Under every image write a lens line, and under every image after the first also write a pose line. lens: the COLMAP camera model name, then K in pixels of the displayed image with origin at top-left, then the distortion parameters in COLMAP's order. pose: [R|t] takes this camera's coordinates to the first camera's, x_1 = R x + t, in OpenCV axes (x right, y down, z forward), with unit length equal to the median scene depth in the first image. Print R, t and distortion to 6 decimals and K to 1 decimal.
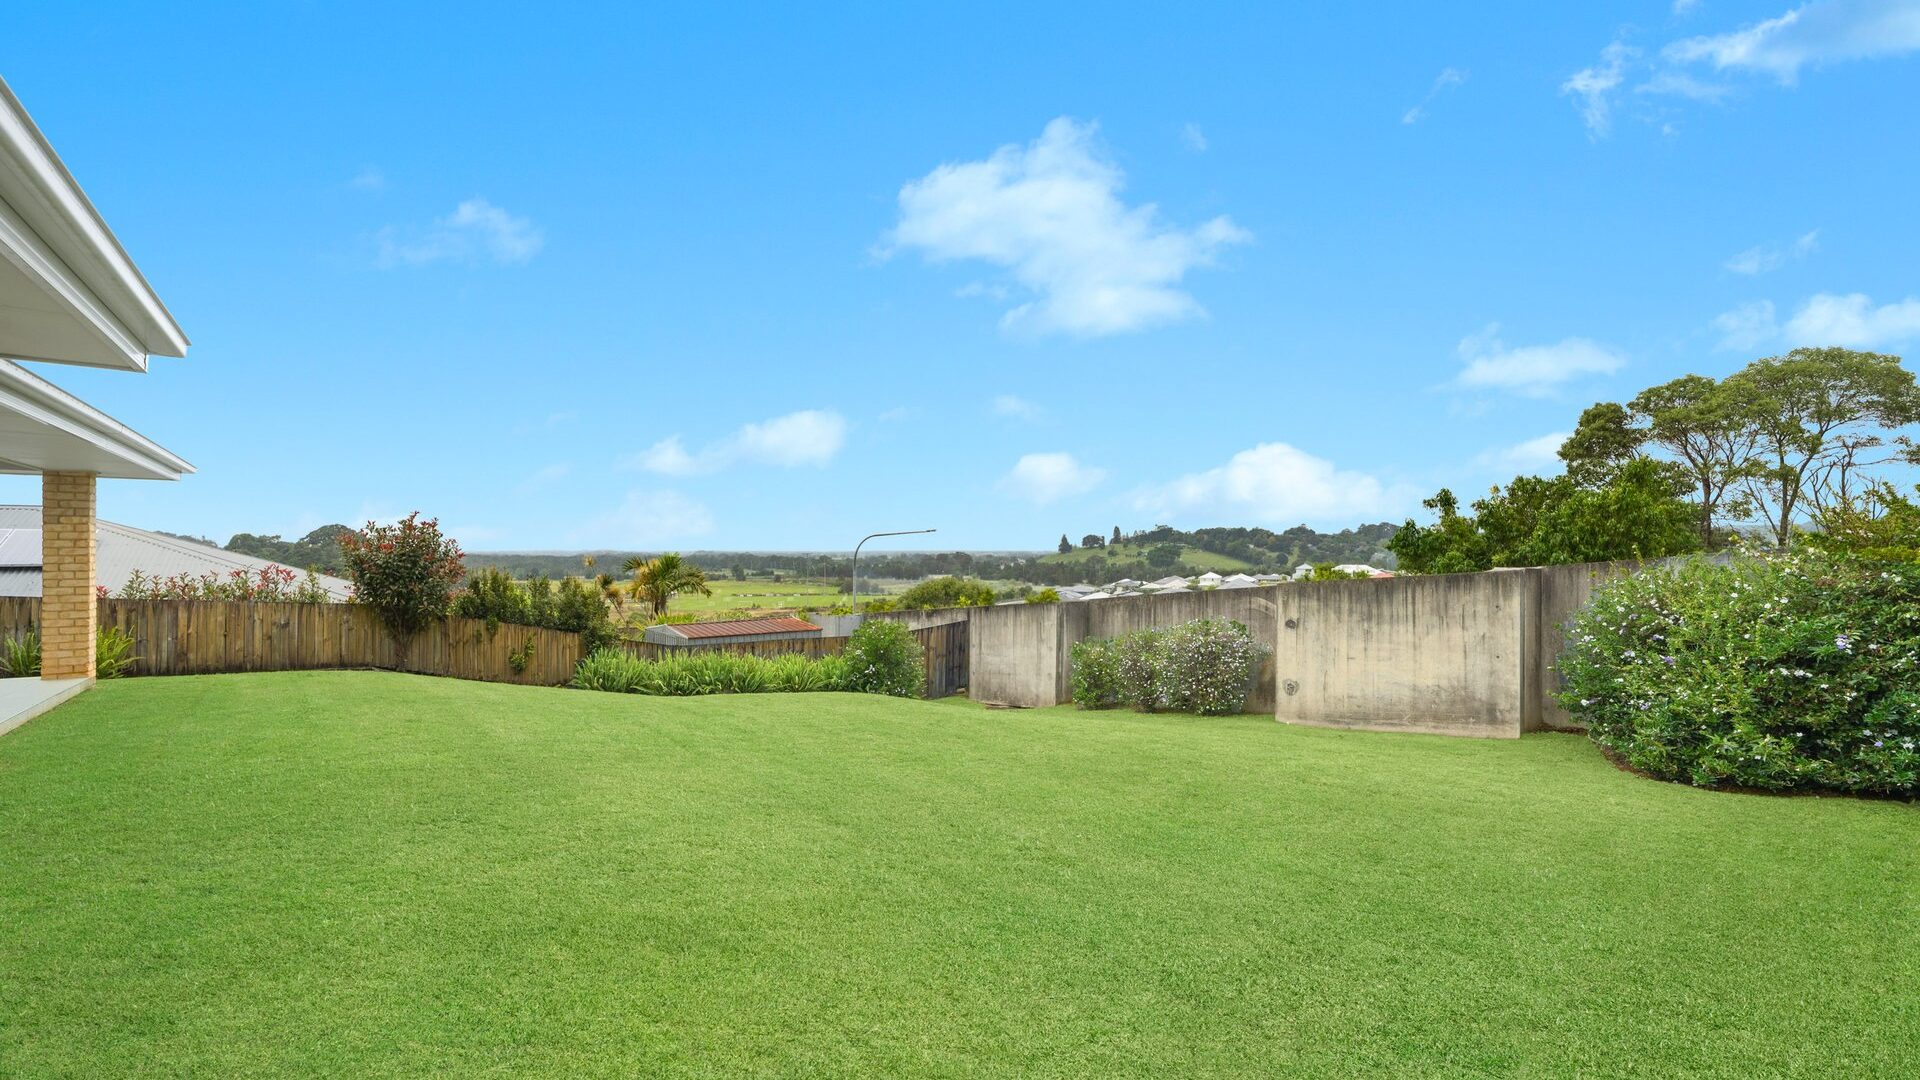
lens RADIAL K [[824.4, 0, 966.8], [0, 824.4, 551.5], [0, 0, 1]] dist [-0.002436, -0.000086]
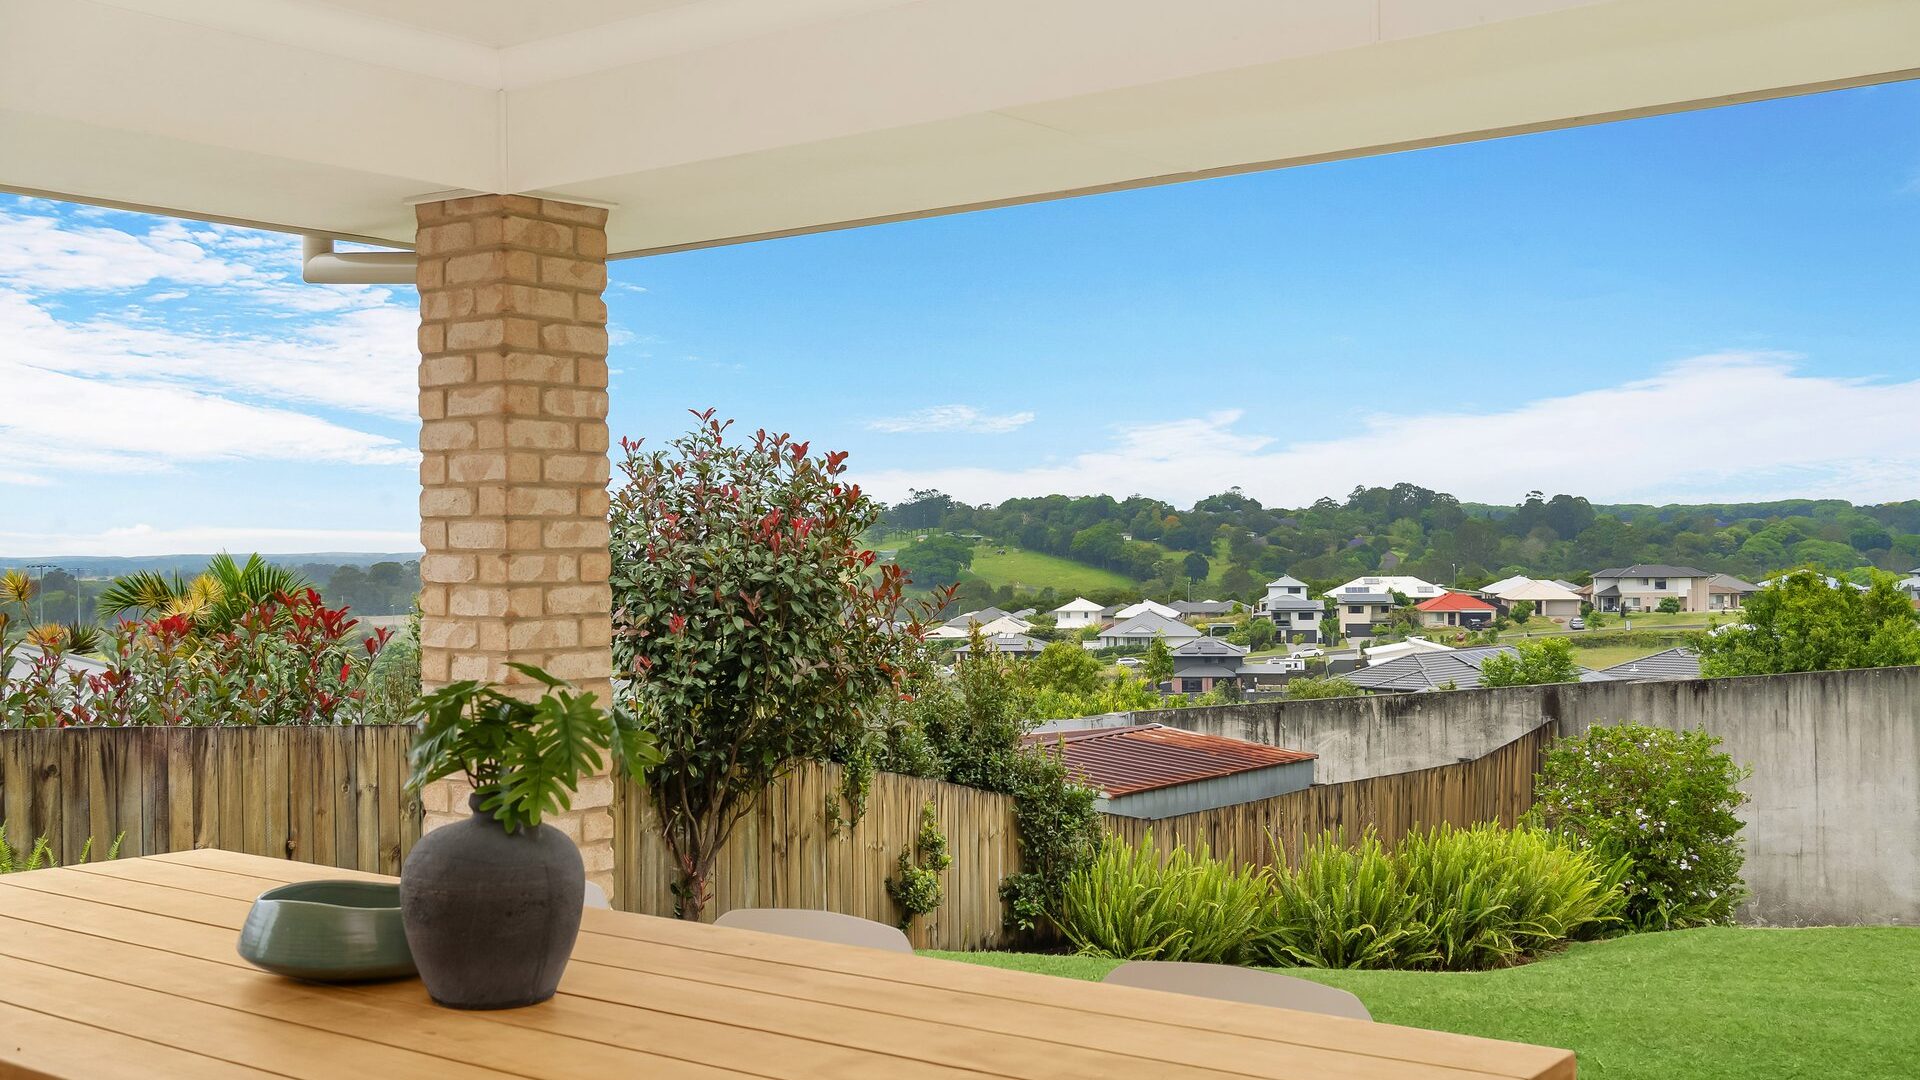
lens RADIAL K [[1983.1, 0, 970.3], [0, 1983.1, 545.6], [0, 0, 1]] dist [0.009666, 0.000000]
pose [[0.966671, -0.009570, 0.255844, -0.854967], [0.010714, 0.999938, -0.003075, 0.004939], [-0.255799, 0.005714, 0.966713, 0.307440]]
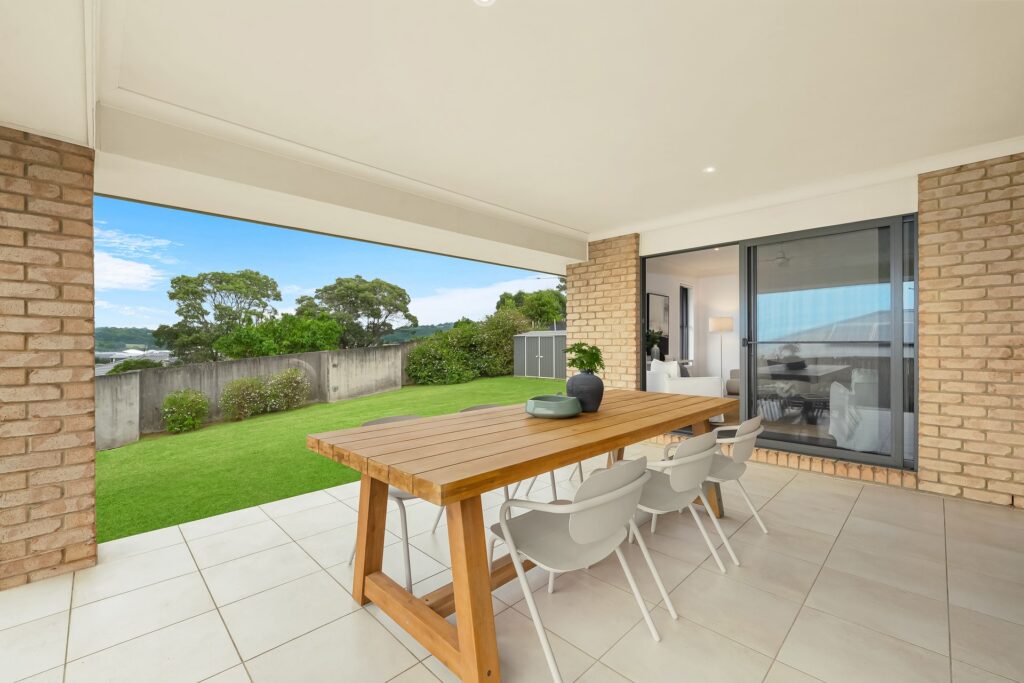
lens RADIAL K [[419.4, 0, 514.1], [0, 419.4, 344.7], [0, 0, 1]] dist [0.001455, 0.000133]
pose [[-0.126479, -0.002979, 0.991965, -1.058316], [0.005240, 0.999980, 0.003671, 0.016290], [-0.991955, 0.005662, -0.126461, 0.581242]]
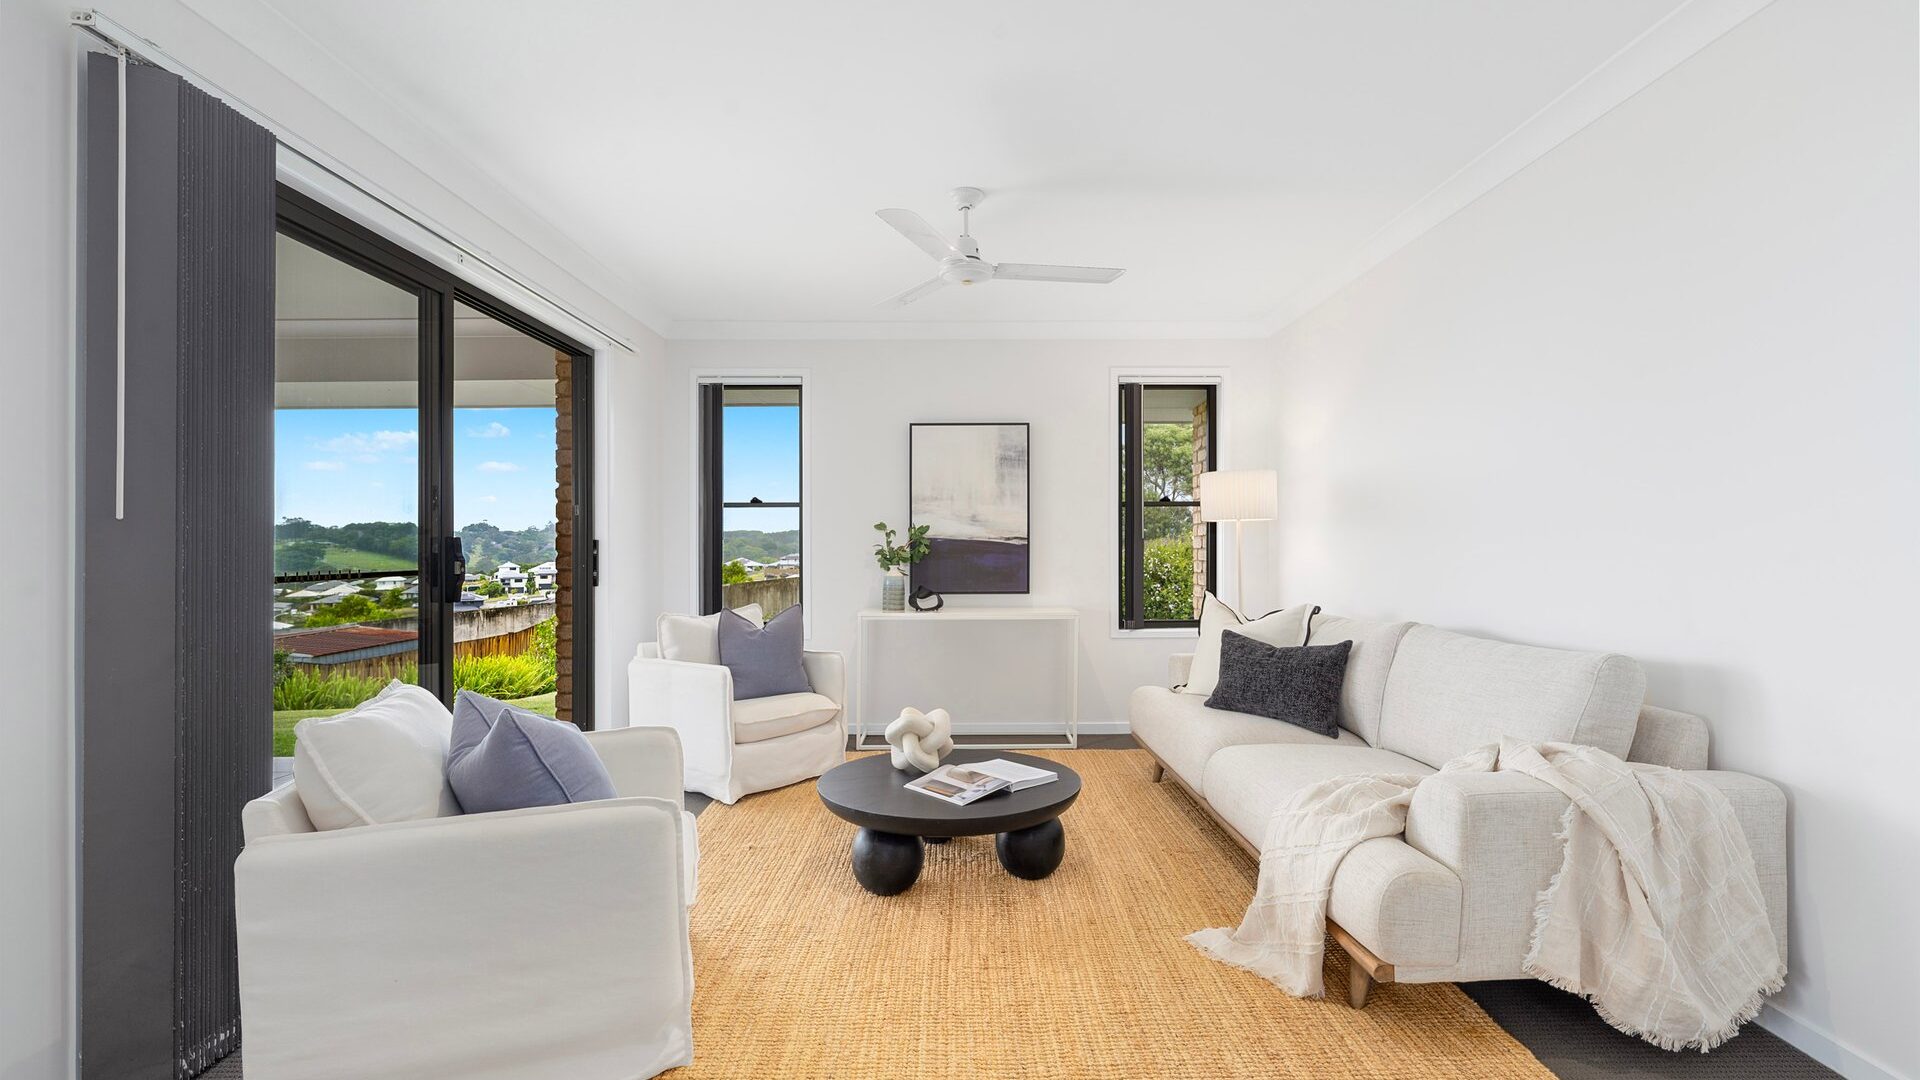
lens RADIAL K [[824.4, 0, 972.1], [0, 824.4, 546.3], [0, 0, 1]] dist [-0.002436, -0.000086]
pose [[0.601596, -0.006622, 0.798773, -0.821793], [0.009145, 0.999957, 0.001403, 0.010541], [-0.798748, 0.006461, 0.601631, 0.056337]]
